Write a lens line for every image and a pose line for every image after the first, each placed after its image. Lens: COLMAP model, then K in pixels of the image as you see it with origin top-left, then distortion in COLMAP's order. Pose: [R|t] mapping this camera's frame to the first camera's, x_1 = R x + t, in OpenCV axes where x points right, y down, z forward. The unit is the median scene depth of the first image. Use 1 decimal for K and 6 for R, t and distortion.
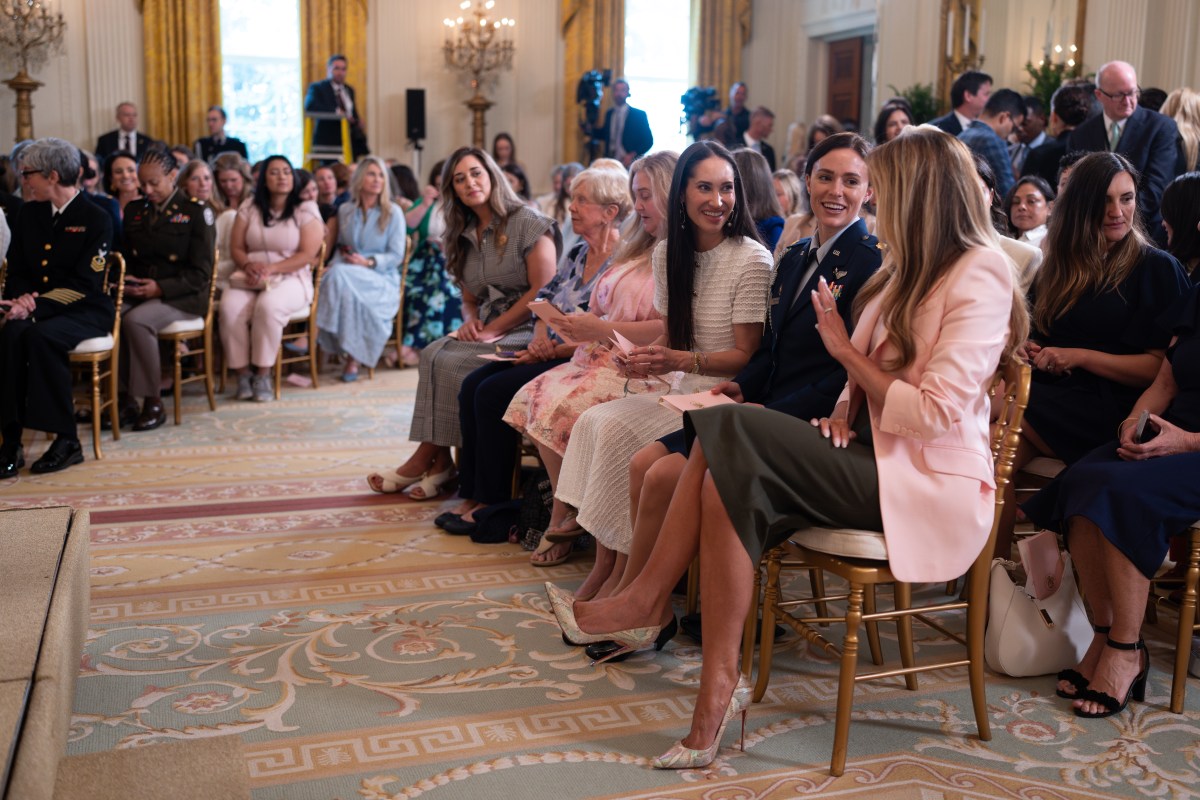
lens RADIAL K [[1155.3, 0, 587.2], [0, 1155.3, 395.2], [0, 0, 1]] dist [-0.002690, 0.020942]
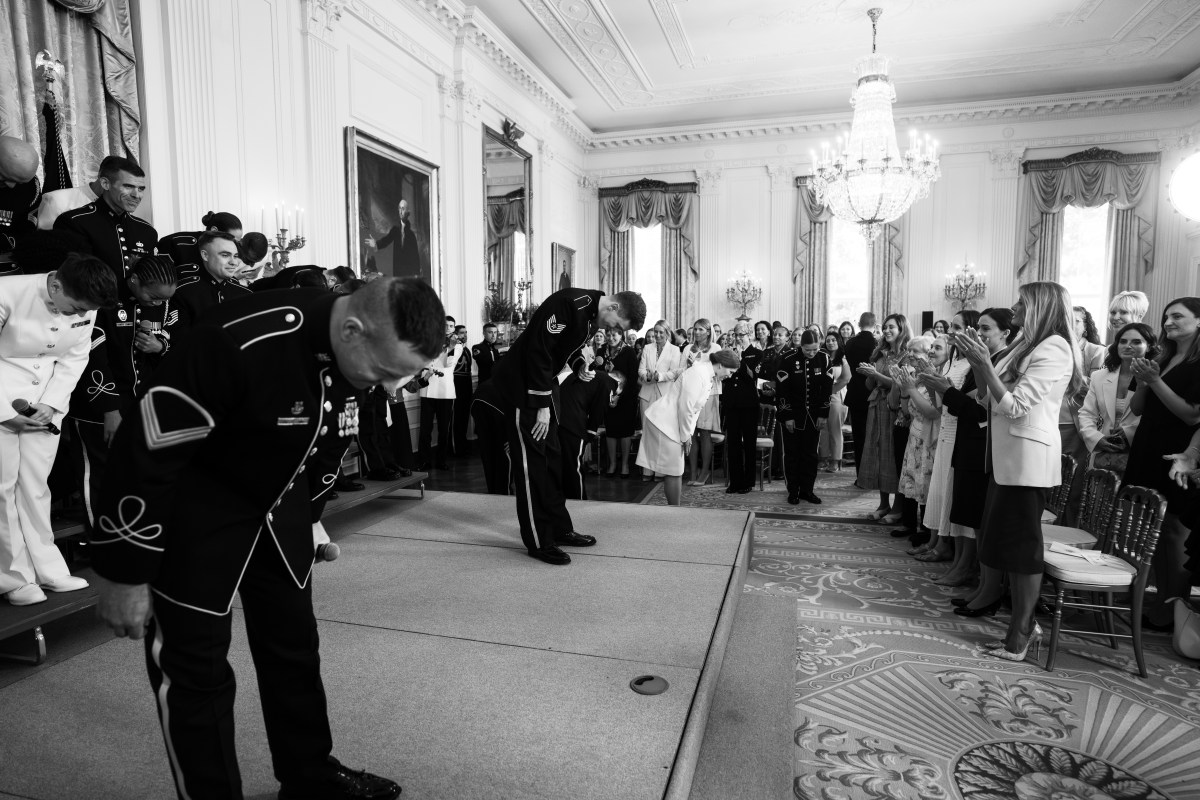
lens RADIAL K [[688.3, 0, 601.1], [0, 688.3, 397.5], [0, 0, 1]] dist [-0.043741, 0.038964]
pose [[0.796061, 0.025792, -0.604667, 0.266464], [-0.065087, 0.996946, -0.043164, -0.082847], [0.601707, 0.073717, 0.795308, -0.557615]]
